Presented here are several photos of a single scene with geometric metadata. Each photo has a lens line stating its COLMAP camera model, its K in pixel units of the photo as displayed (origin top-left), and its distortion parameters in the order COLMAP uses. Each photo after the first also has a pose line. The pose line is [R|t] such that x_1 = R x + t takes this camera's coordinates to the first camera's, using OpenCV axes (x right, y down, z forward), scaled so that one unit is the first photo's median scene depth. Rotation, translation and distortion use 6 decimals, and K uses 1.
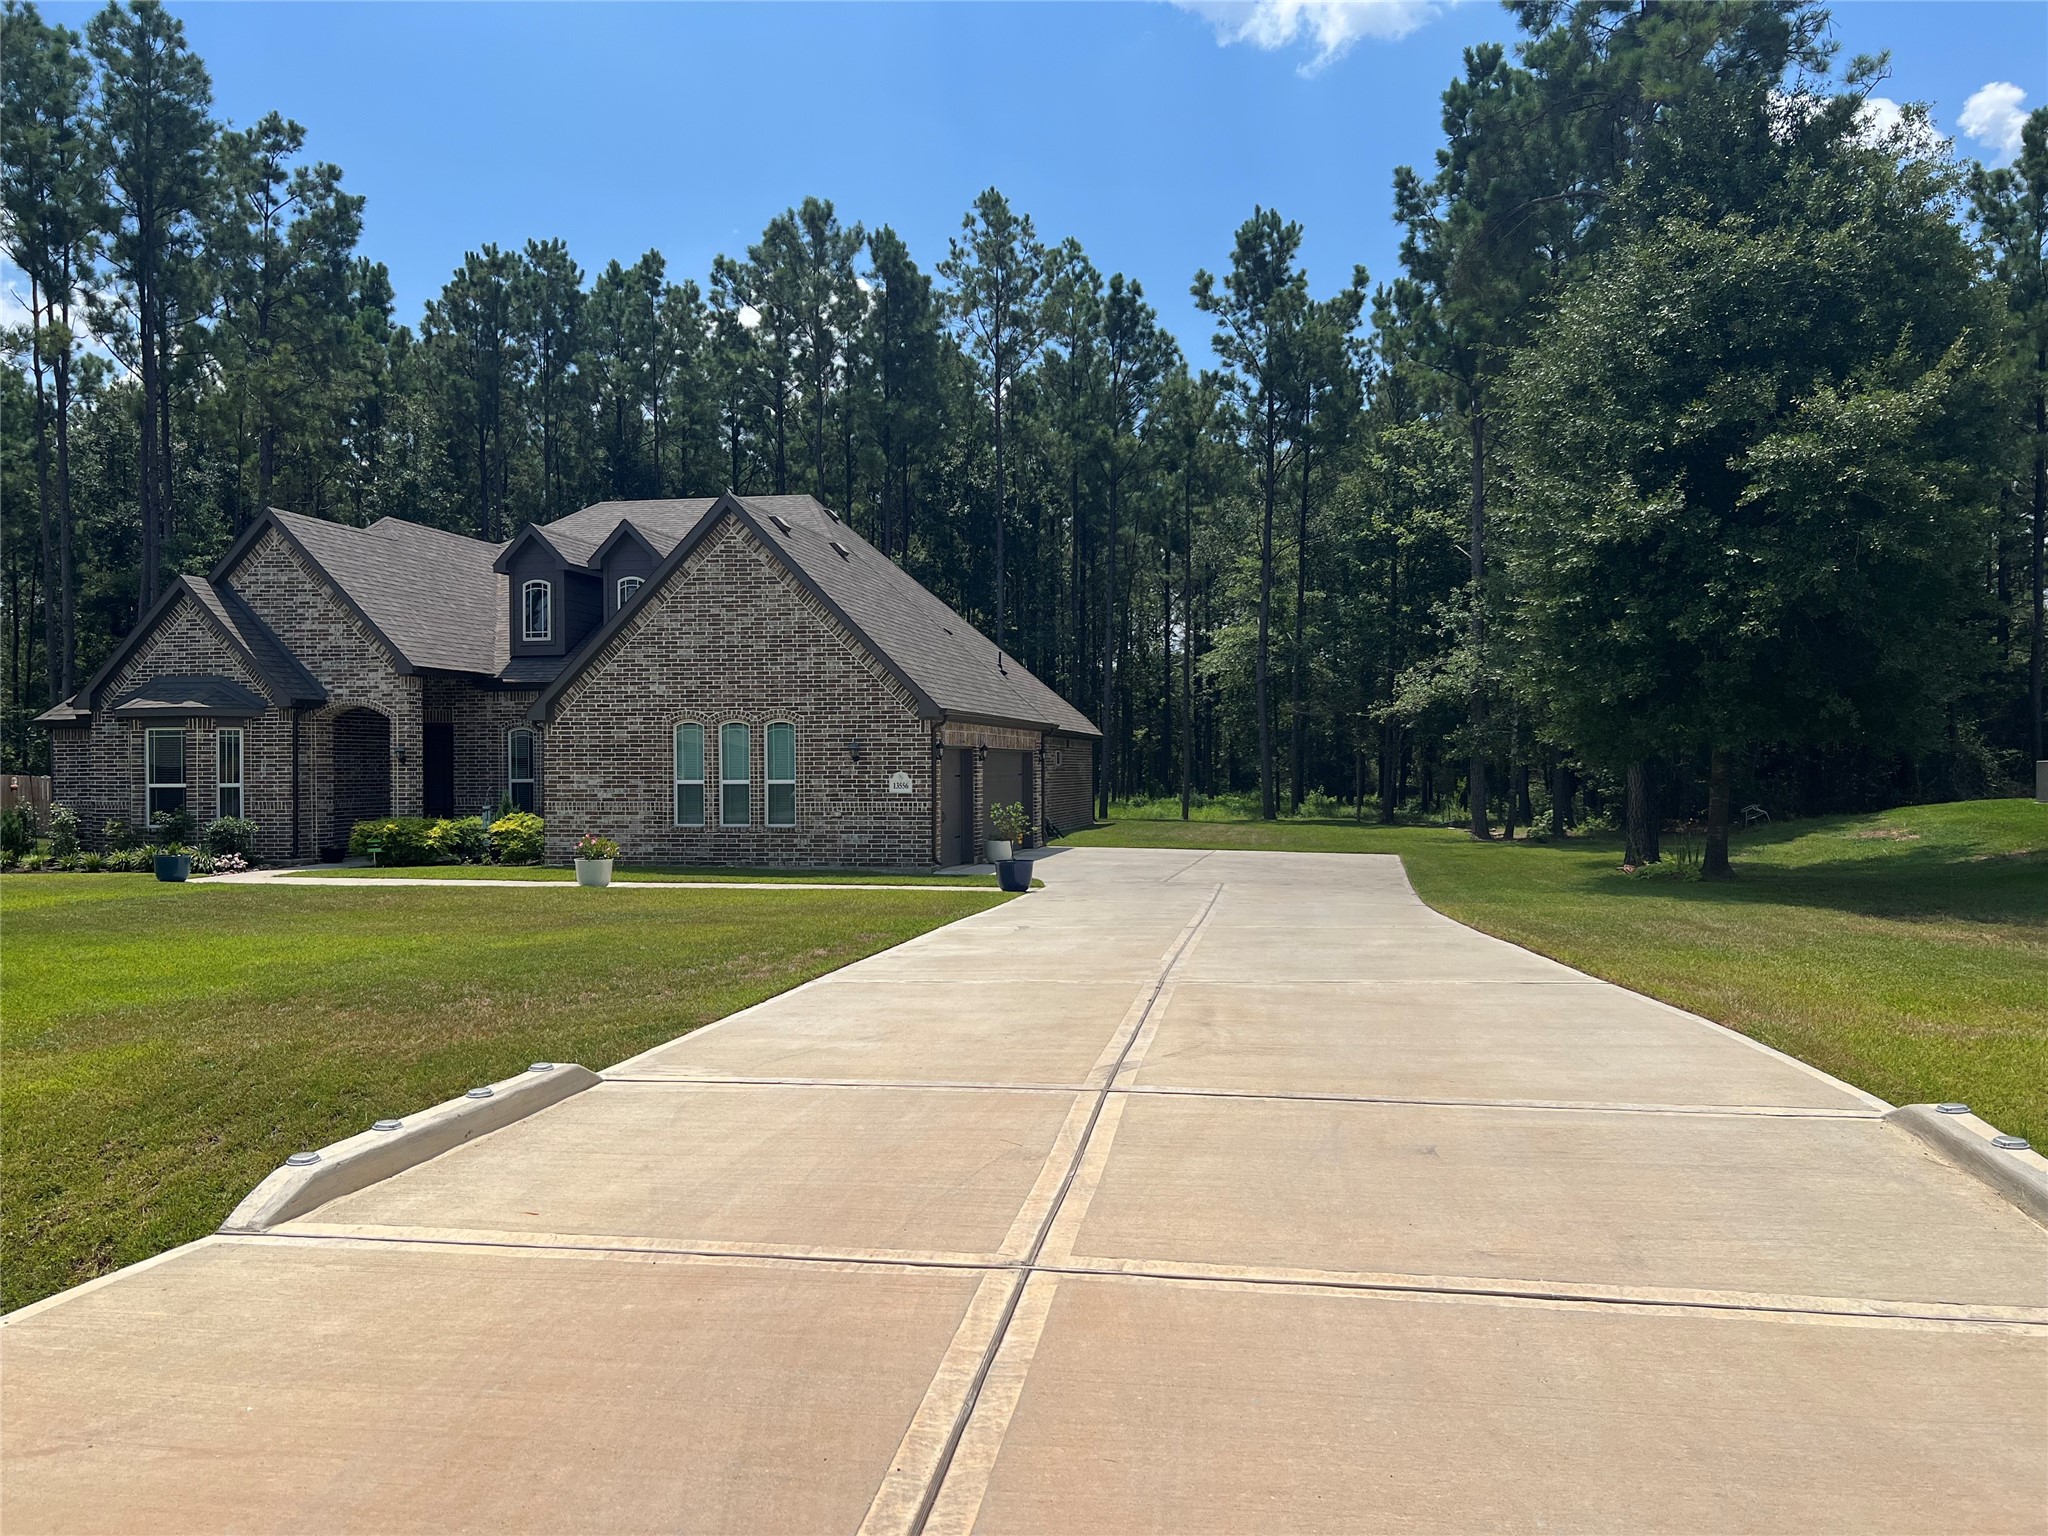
lens RADIAL K [[1504.8, 0, 1020.4], [0, 1504.8, 767.1], [0, 0, 1]] dist [-0.009629, -0.005721]
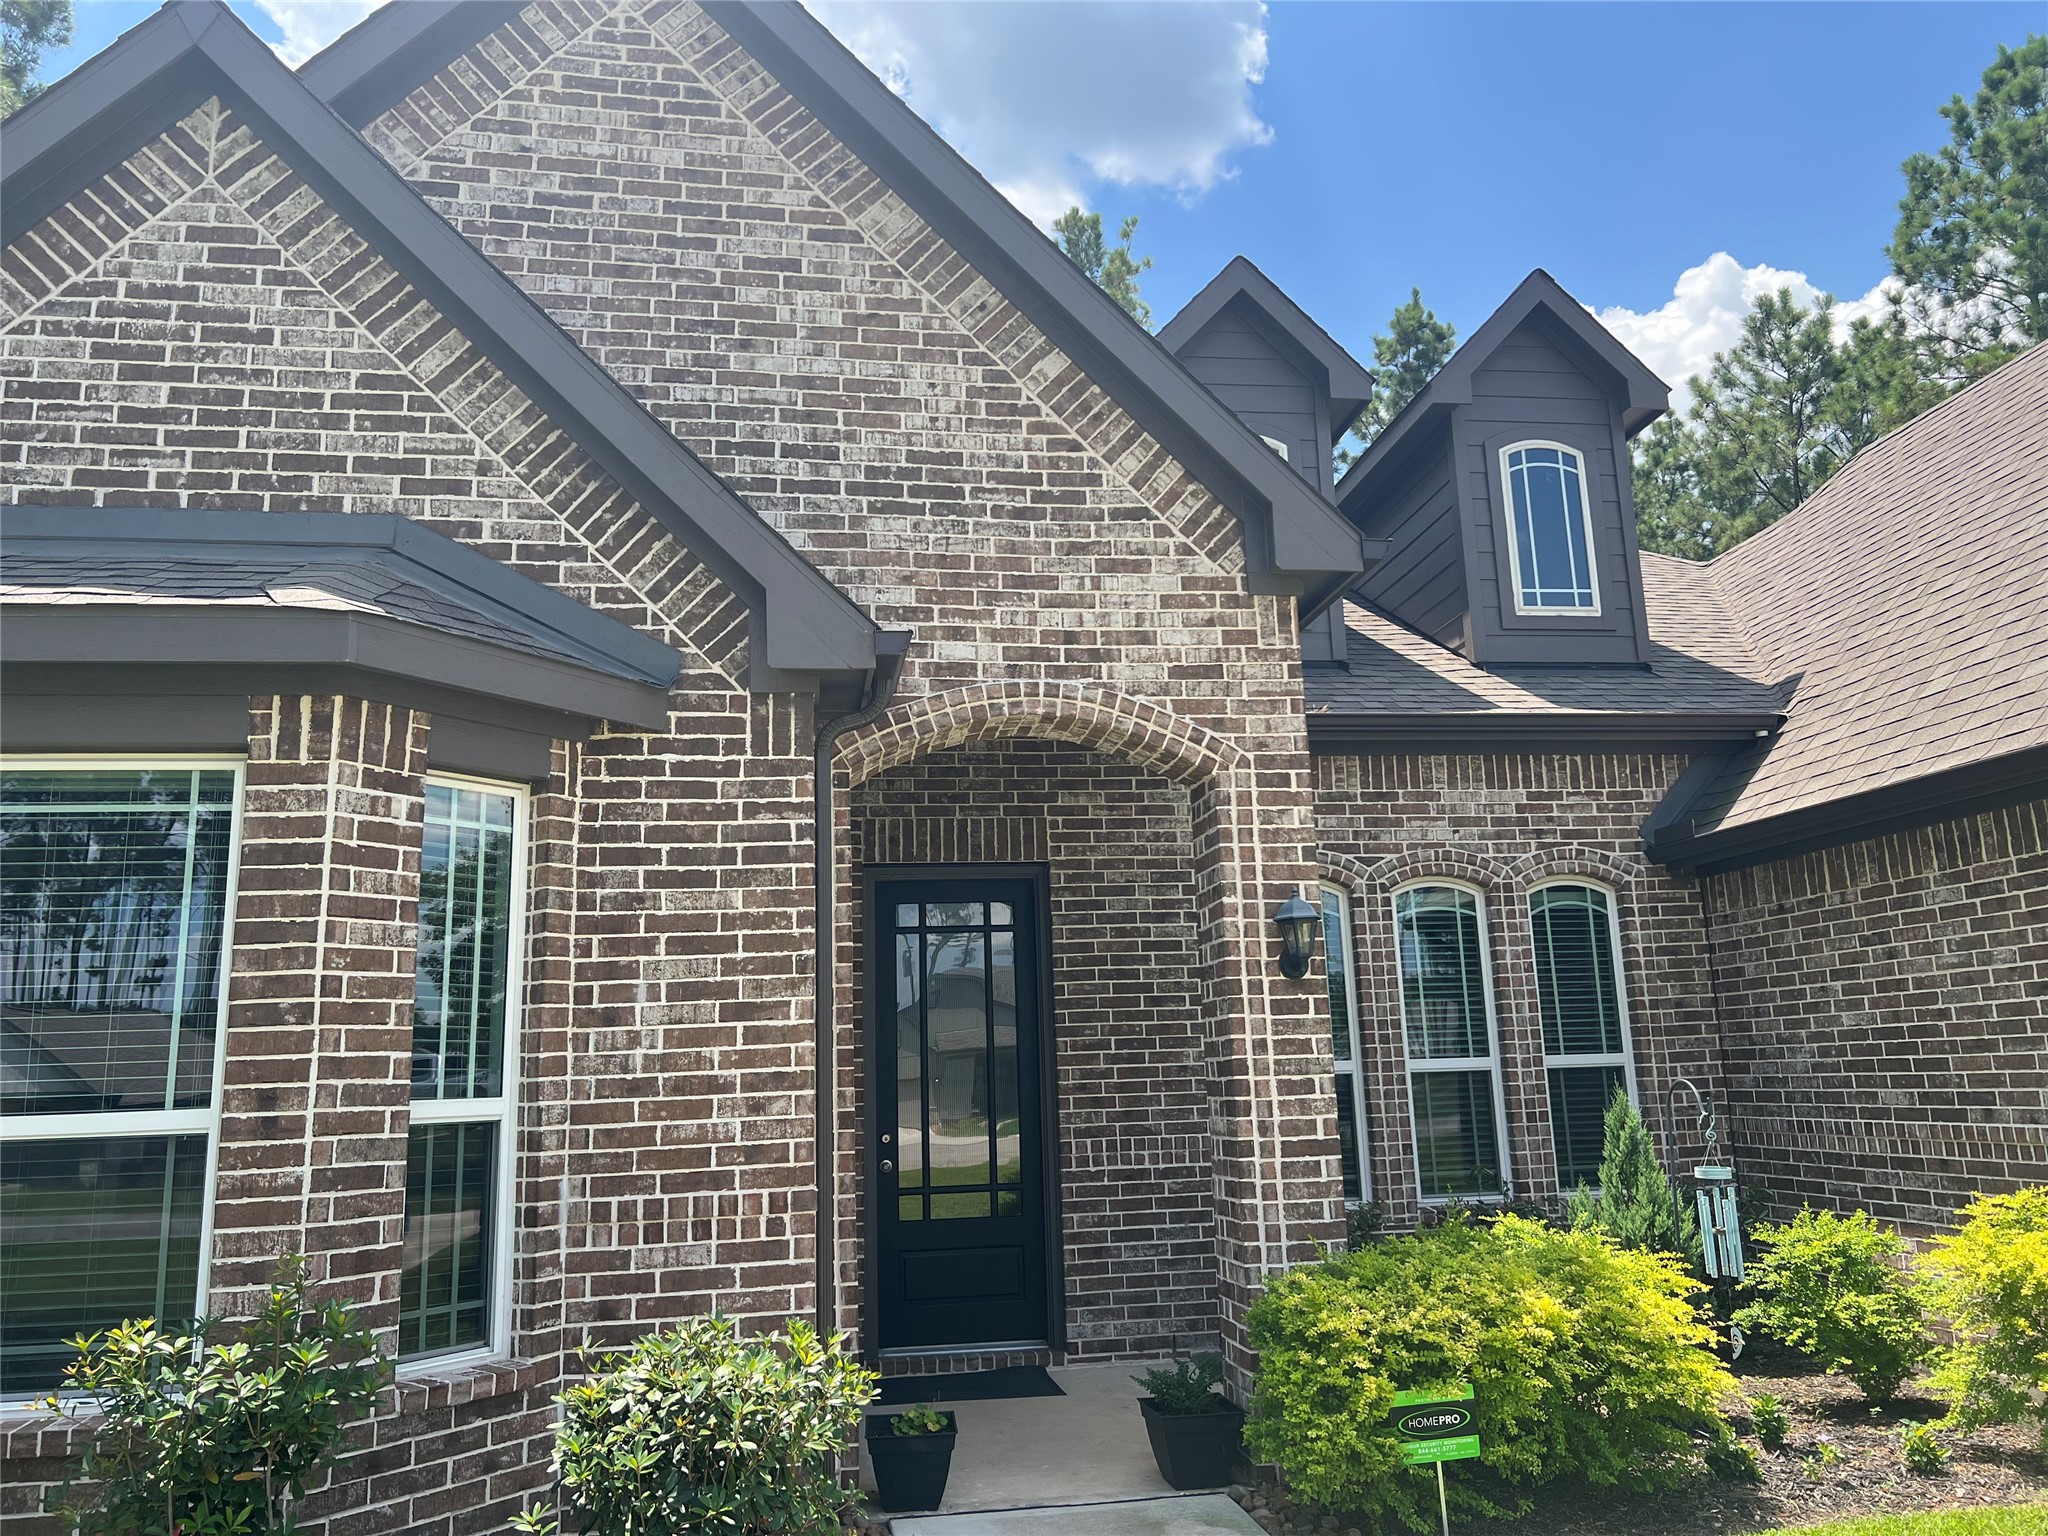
lens RADIAL K [[1504.8, 0, 1031.9], [0, 1504.8, 773.6], [0, 0, 1]] dist [-0.009629, -0.005721]
pose [[0.934831, 0.037858, 0.353068, -0.519844], [0.032487, 0.981012, -0.191207, 0.008736], [-0.353603, 0.190216, 0.915851, 0.800962]]
